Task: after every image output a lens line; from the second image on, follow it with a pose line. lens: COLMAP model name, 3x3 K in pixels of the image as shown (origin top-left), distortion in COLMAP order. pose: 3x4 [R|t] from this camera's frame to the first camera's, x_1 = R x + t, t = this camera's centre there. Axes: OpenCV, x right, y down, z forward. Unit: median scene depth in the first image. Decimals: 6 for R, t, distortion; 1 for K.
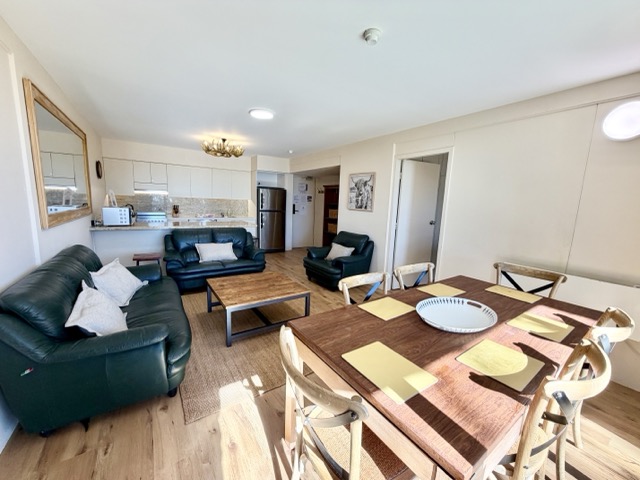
lens RADIAL K [[255.1, 0, 317.3], [0, 255.1, 239.6], [0, 0, 1]] dist [-0.000708, 0.000051]
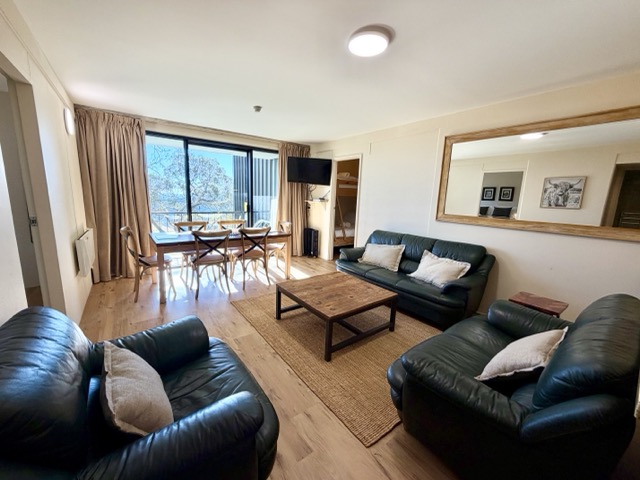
lens RADIAL K [[255.1, 0, 317.3], [0, 255.1, 239.6], [0, 0, 1]] dist [-0.000708, 0.000051]
pose [[-0.995564, -0.064551, -0.068449, -0.092071], [-0.083194, 0.943753, 0.320013, -0.251320], [0.043942, 0.324288, -0.944937, 1.650481]]
